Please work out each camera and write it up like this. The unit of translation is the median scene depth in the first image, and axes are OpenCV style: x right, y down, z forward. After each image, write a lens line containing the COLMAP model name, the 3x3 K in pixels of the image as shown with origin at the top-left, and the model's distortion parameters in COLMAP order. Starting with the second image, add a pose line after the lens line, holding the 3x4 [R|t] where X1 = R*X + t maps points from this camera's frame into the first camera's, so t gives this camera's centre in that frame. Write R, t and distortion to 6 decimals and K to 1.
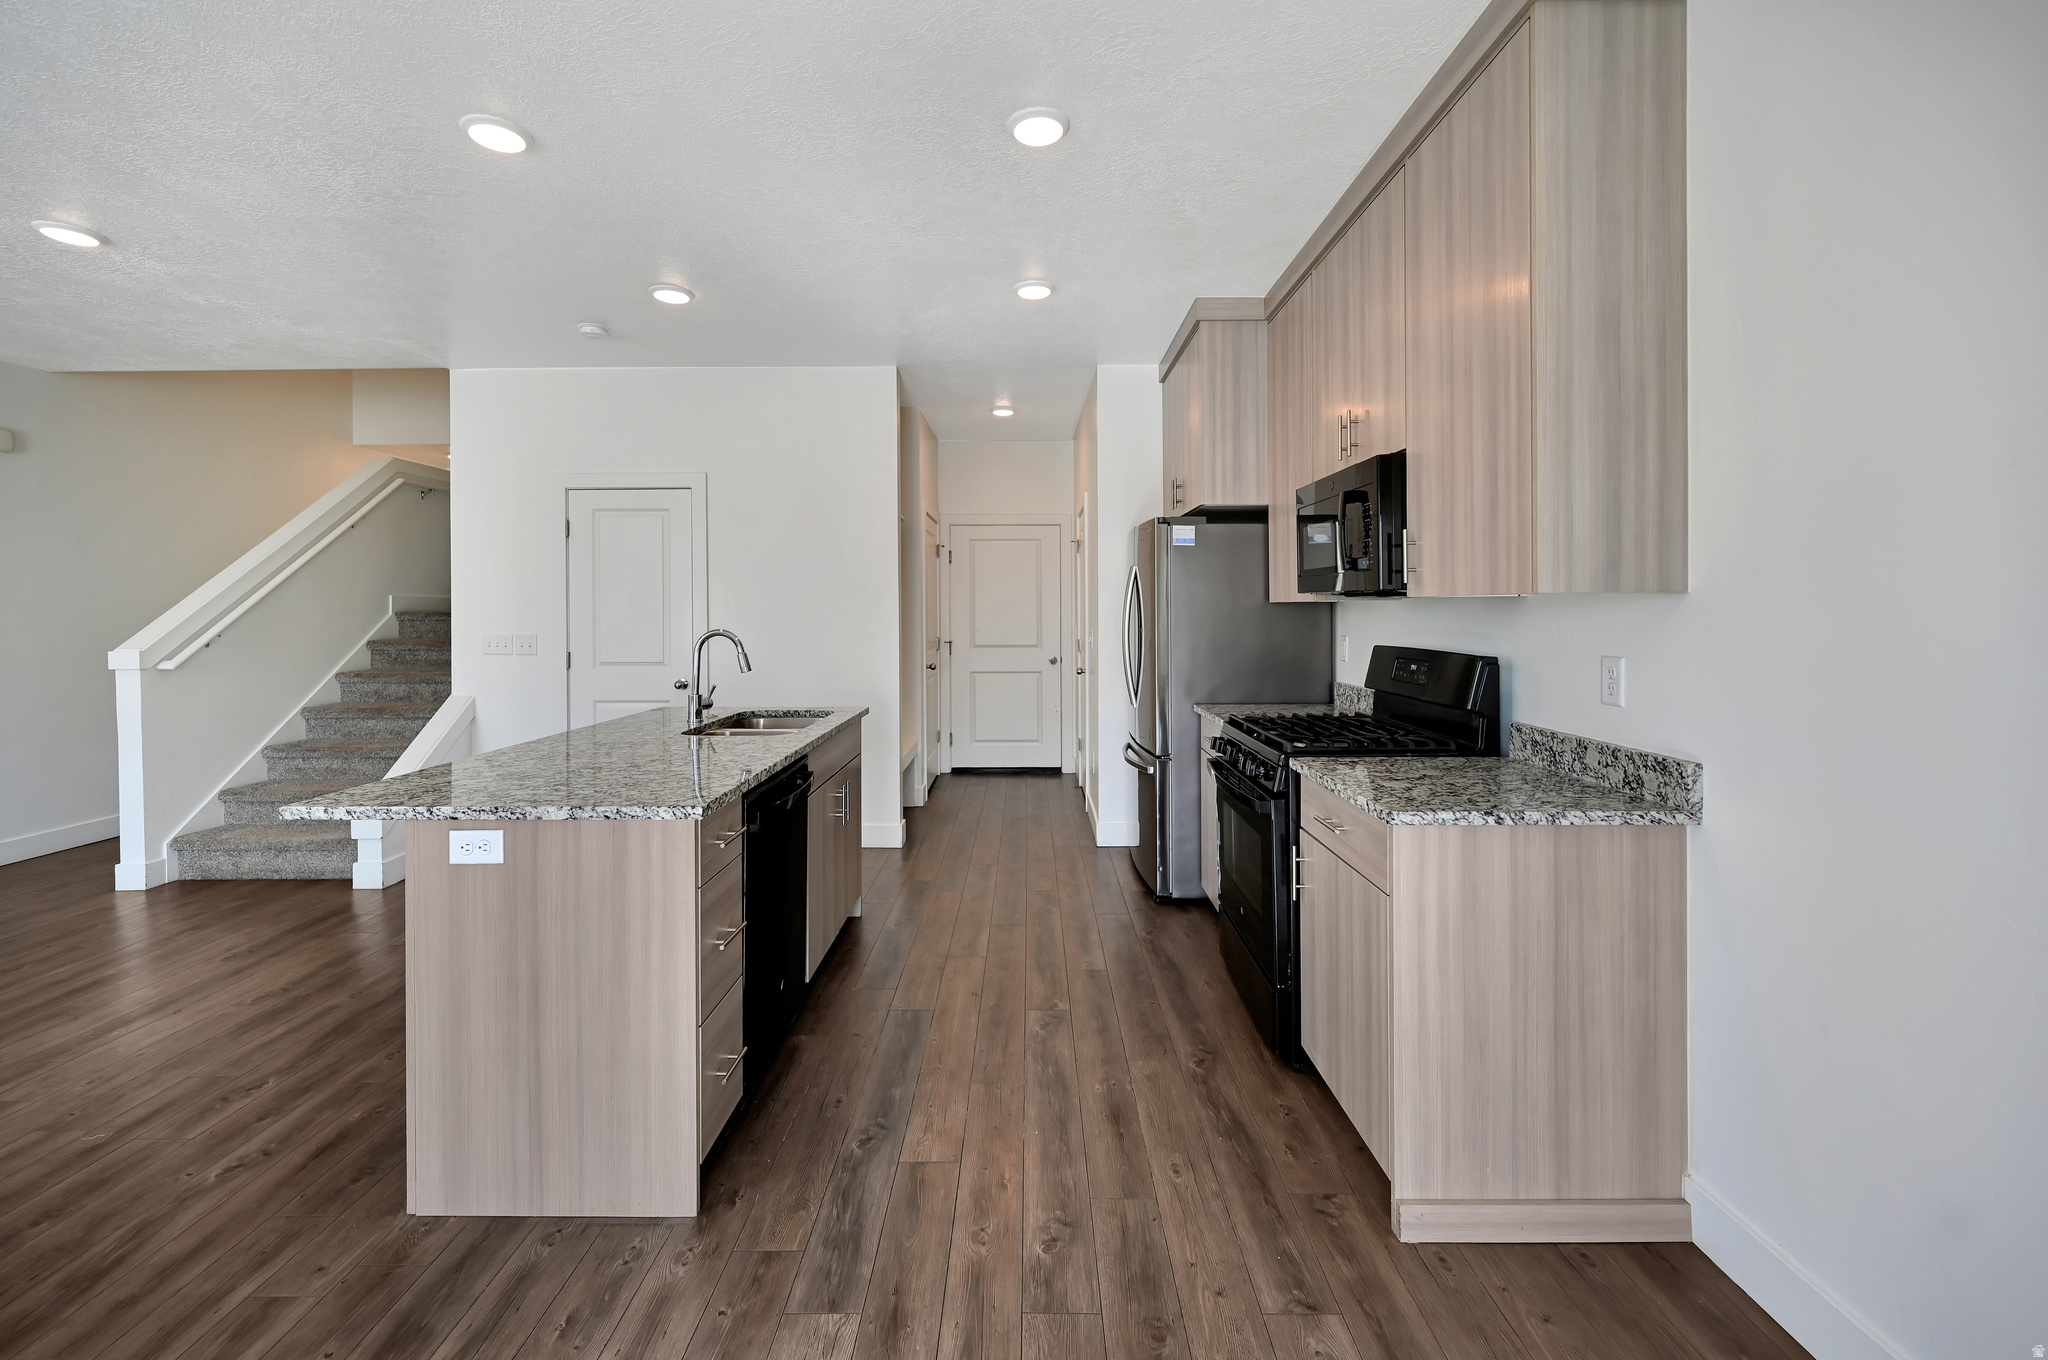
lens RADIAL K [[834.3, 0, 1025.2], [0, 834.3, 608.4], [0, 0, 1]] dist [-0.000008, -0.000037]
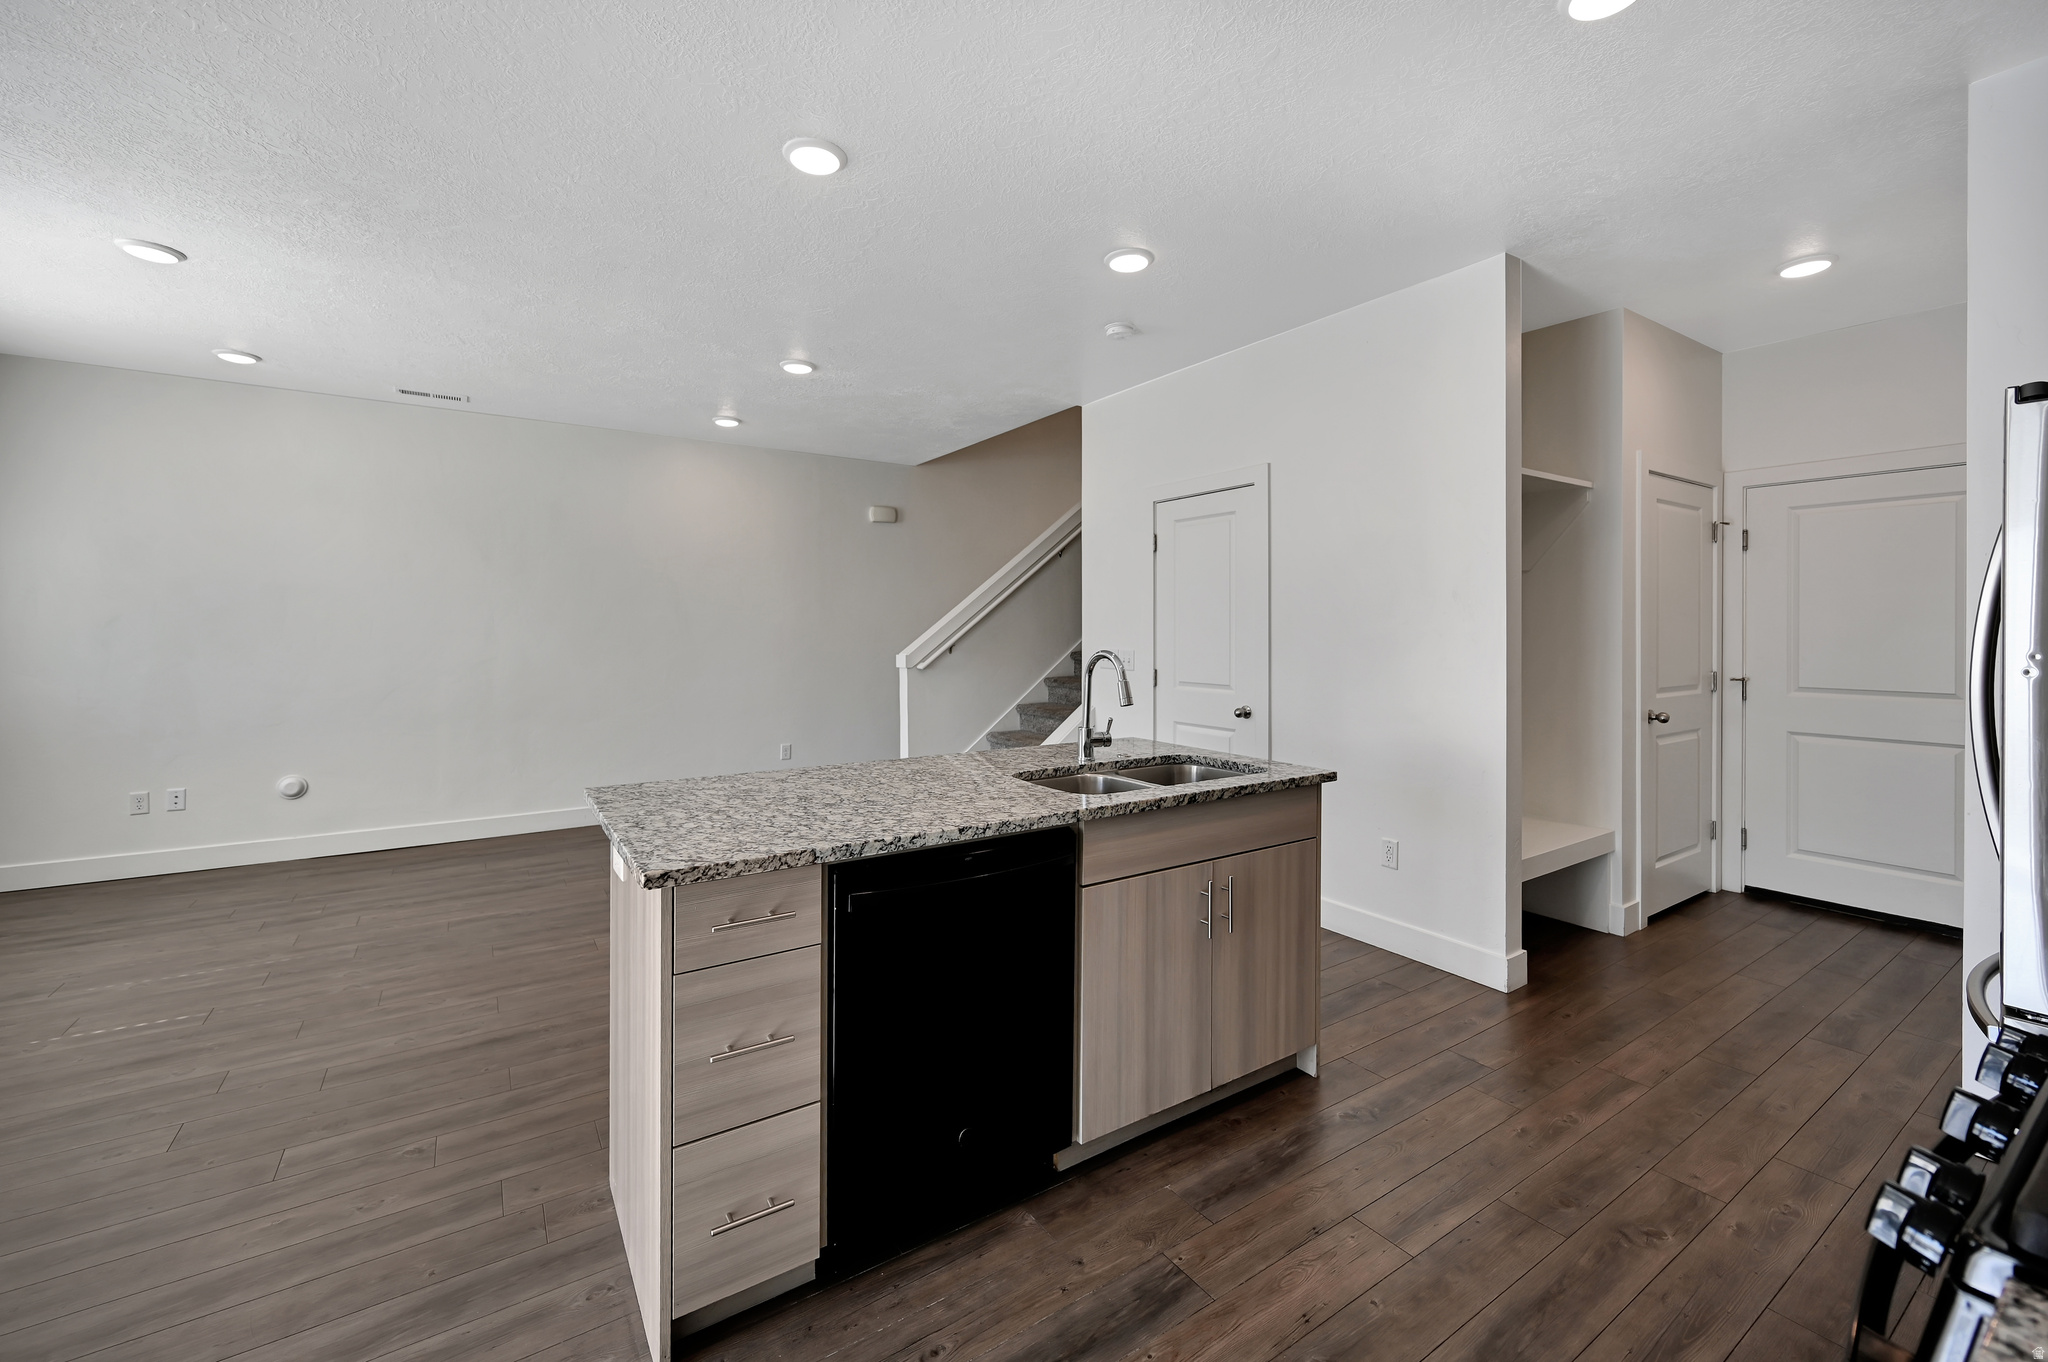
lens RADIAL K [[833.9, 0, 1026.1], [0, 833.9, 627.5], [0, 0, 1]] dist [-0.001856, -0.000457]
pose [[0.558548, 0.002190, -0.829469, 0.267370], [-0.000036, 0.999997, 0.002616, 0.001630], [0.829472, -0.001431, 0.558546, 0.489287]]
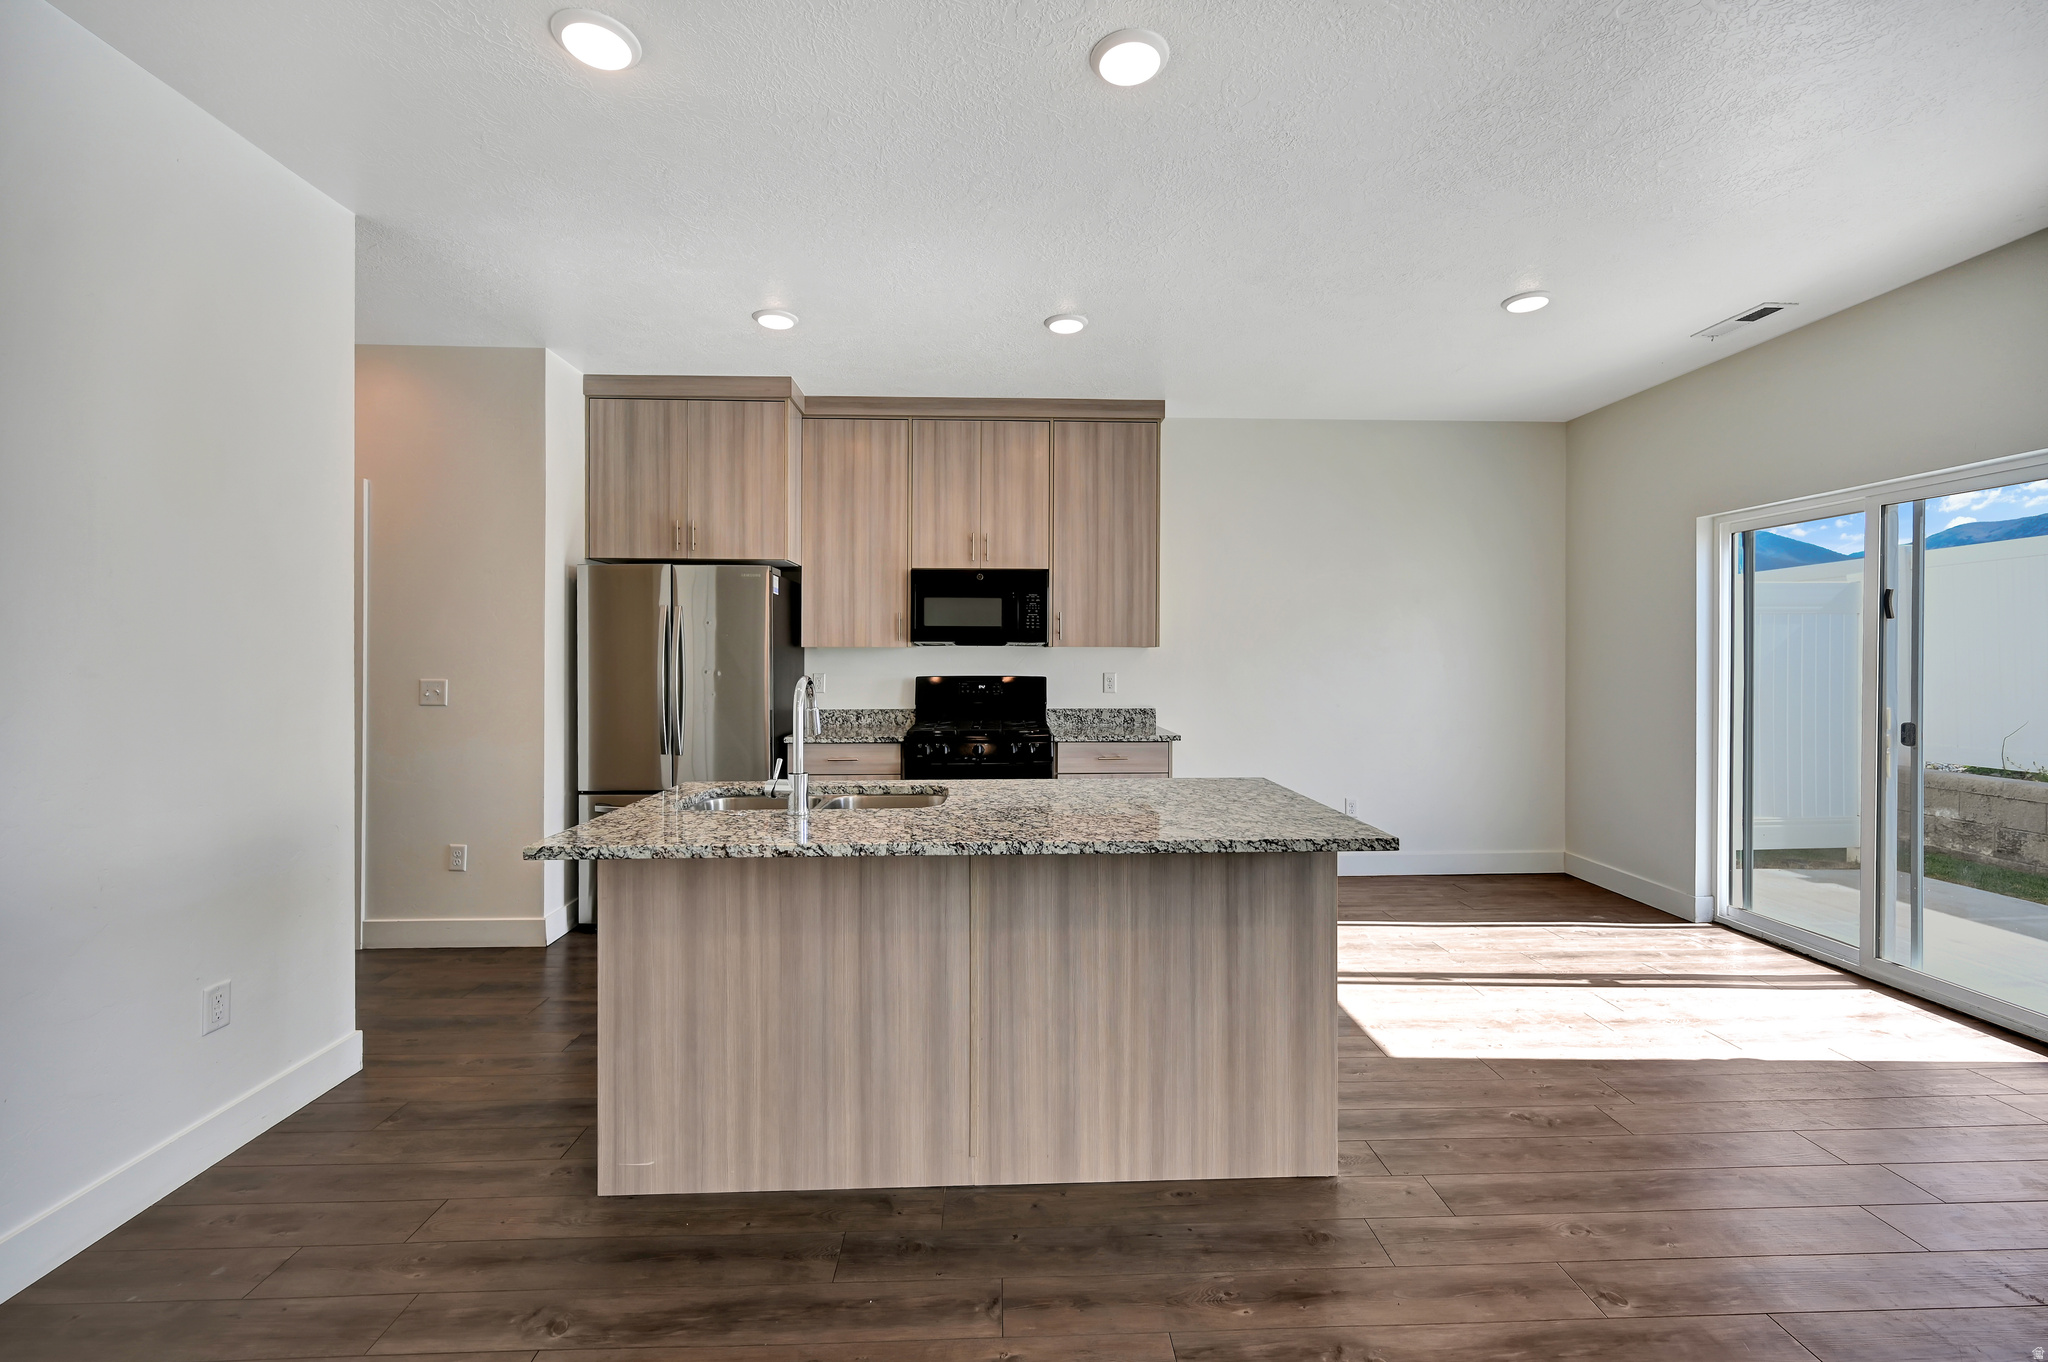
lens RADIAL K [[821.4, 0, 1021.4], [0, 821.4, 646.2], [0, 0, 1]] dist [0.000542, -0.000013]
pose [[-0.040159, 0.017723, 0.999036, -1.074938], [-0.002452, 0.999838, -0.017835, 0.014264], [-0.999190, -0.003166, -0.040109, 0.856111]]
